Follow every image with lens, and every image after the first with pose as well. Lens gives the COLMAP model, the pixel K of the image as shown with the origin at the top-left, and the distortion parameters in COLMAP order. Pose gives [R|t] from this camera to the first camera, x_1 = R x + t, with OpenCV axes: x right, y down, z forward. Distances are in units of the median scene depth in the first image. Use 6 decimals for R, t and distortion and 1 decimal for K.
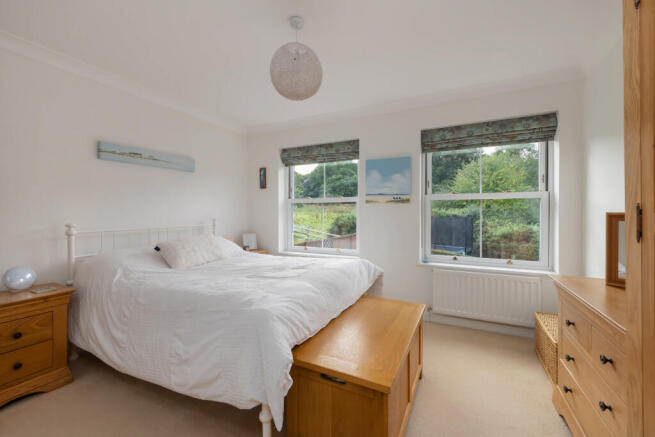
lens RADIAL K [[261.4, 0, 330.2], [0, 261.4, 216.3], [0, 0, 1]] dist [-0.003363, -0.000190]
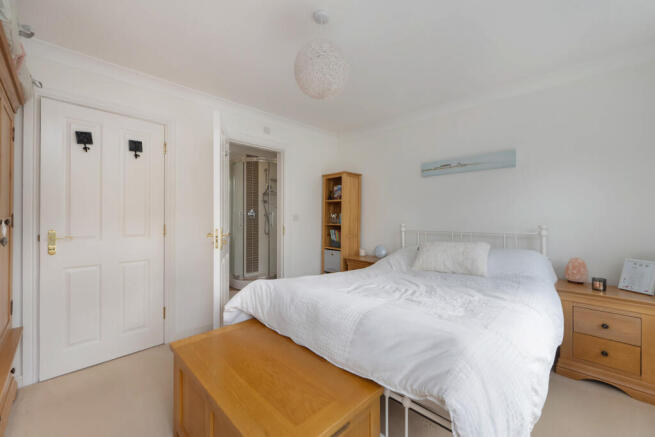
lens RADIAL K [[261.4, 0, 329.7], [0, 261.4, 216.3], [0, 0, 1]] dist [-0.003363, -0.000190]
pose [[-0.296498, 0.006078, -0.955014, 0.474996], [-0.007226, 0.999937, 0.008607, -0.020376], [0.955006, 0.009453, -0.296435, 0.803102]]
